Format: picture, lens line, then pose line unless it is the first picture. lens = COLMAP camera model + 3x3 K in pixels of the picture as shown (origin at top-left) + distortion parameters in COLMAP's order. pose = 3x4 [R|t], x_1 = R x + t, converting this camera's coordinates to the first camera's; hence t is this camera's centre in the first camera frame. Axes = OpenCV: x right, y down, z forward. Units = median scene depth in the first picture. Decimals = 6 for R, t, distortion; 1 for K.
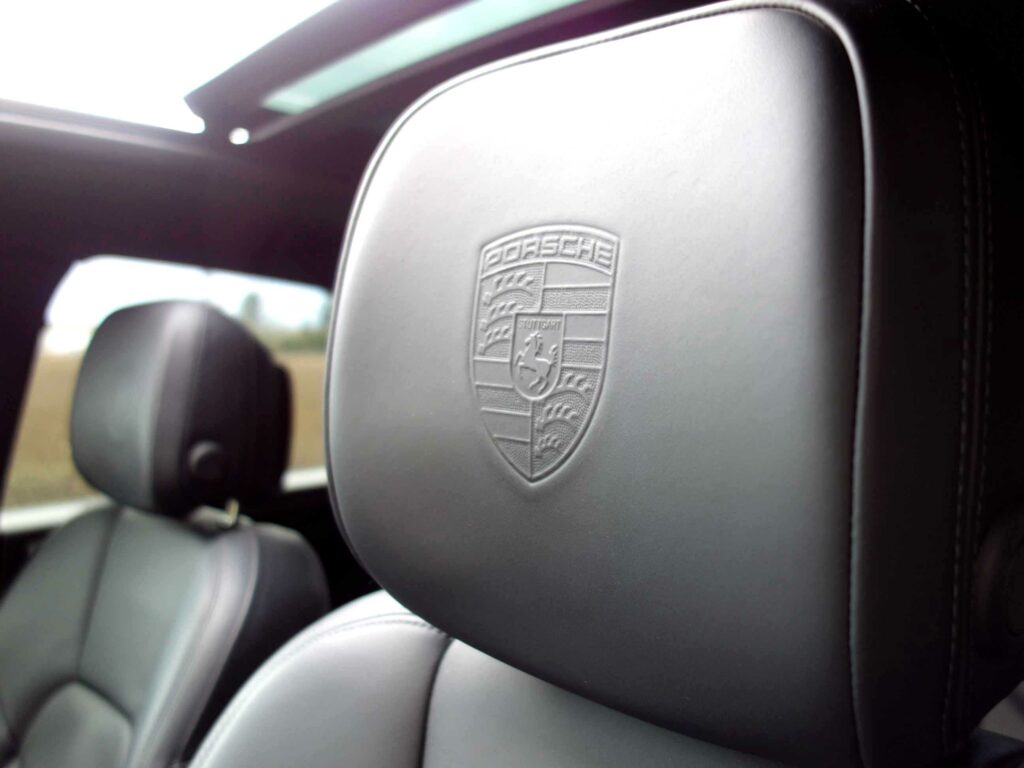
lens RADIAL K [[902.9, 0, 514.2], [0, 902.9, 385.9], [0, 0, 1]] dist [-0.014610, 0.010568]
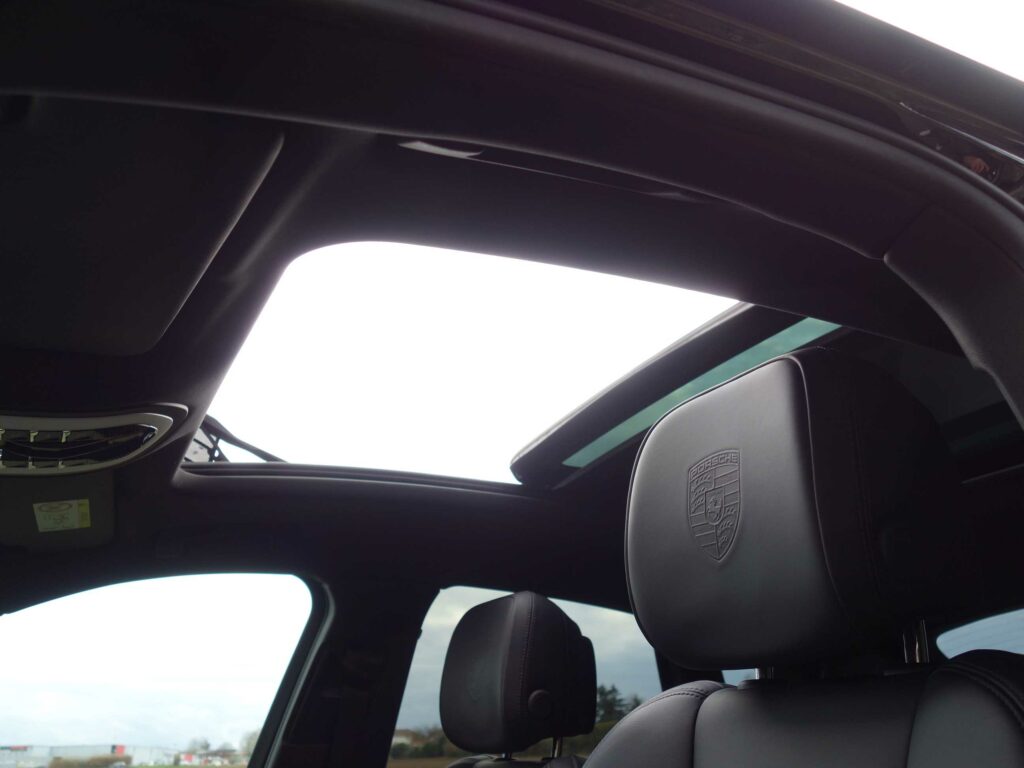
lens RADIAL K [[902.9, 0, 512.1], [0, 902.9, 395.1], [0, 0, 1]] dist [-0.014610, 0.010568]
pose [[0.955025, -0.138060, -0.262425, 0.175375], [0.020649, 0.913816, -0.405604, 0.640668], [0.295806, 0.381943, 0.875568, -1.323660]]
